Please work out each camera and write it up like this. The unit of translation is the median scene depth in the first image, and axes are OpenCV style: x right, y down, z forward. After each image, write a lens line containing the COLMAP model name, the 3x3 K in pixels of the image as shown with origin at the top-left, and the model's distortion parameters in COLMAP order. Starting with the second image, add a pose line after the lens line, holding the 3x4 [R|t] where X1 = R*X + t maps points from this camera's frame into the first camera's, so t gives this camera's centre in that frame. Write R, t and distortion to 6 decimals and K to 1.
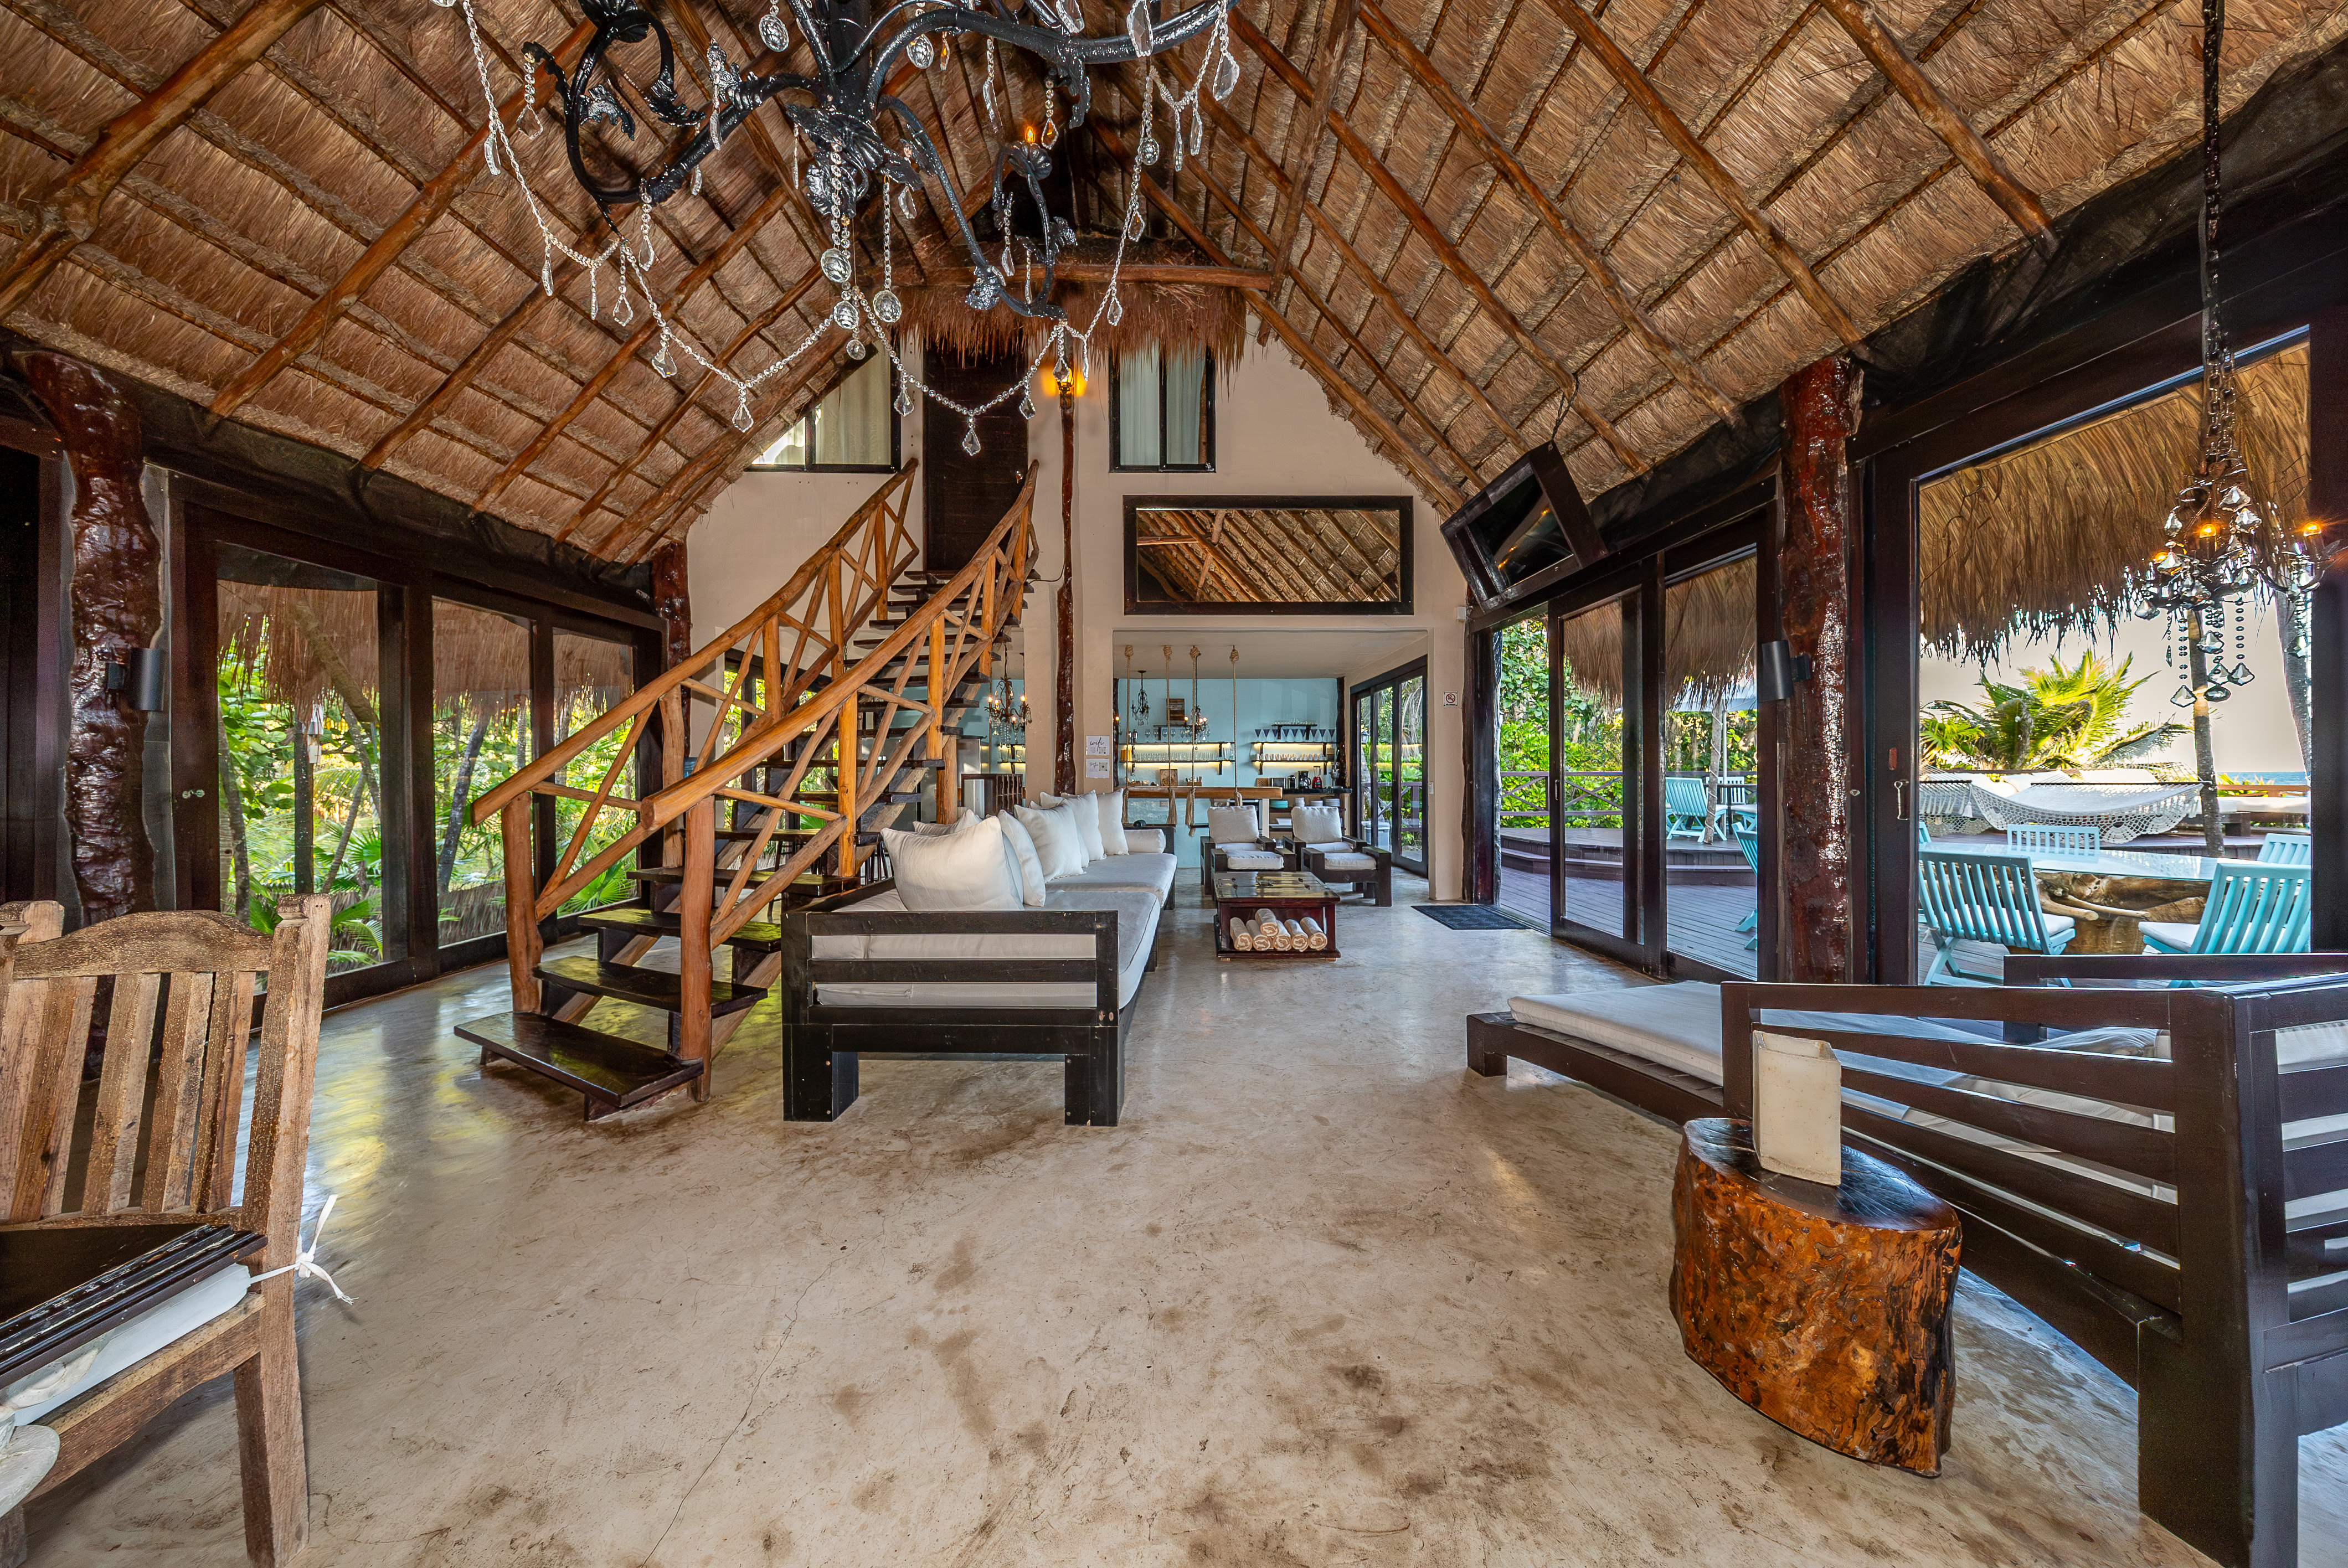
lens RADIAL K [[682.5, 0, 1174.0], [0, 682.5, 796.3], [0, 0, 1]] dist [0.005454, -0.001782]
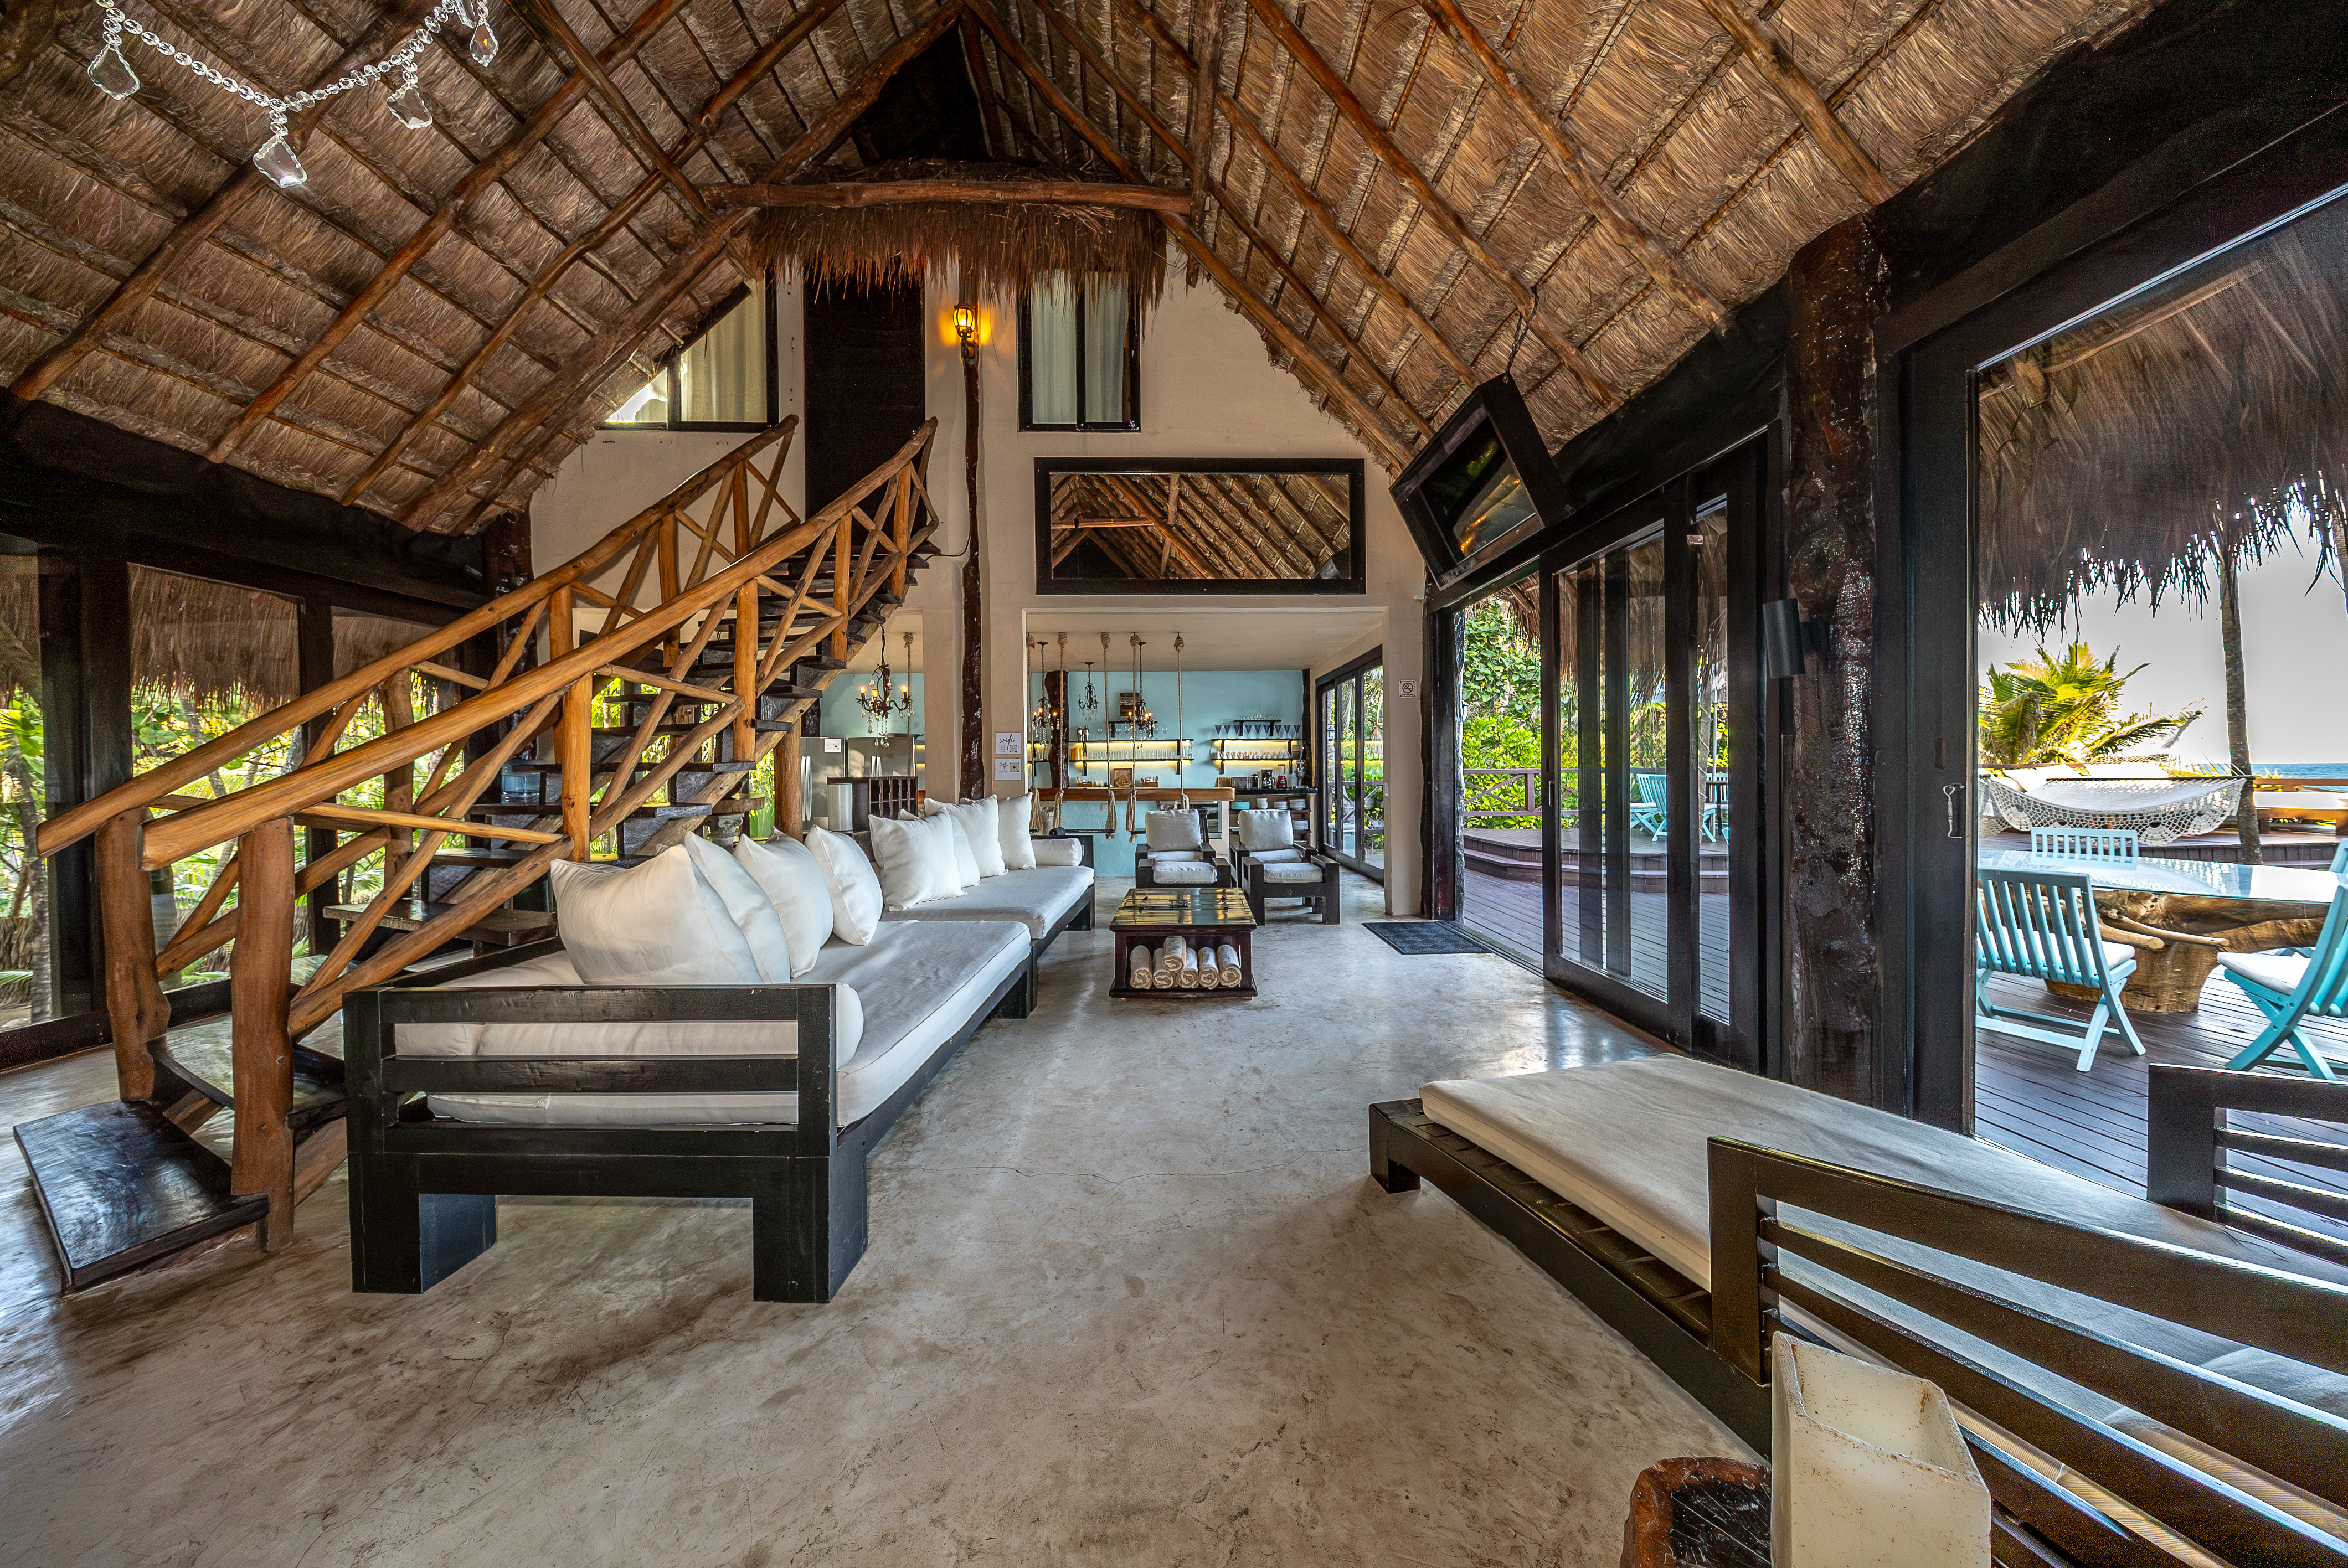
lens RADIAL K [[684.0, 0, 1175.4], [0, 684.0, 800.3], [0, 0, 1]] dist [-0.000213, -0.000099]
pose [[0.999921, -0.006474, 0.010805, 0.117533], [0.006382, 0.999943, 0.008544, -0.008908], [-0.010860, -0.008474, 0.999905, 0.146670]]
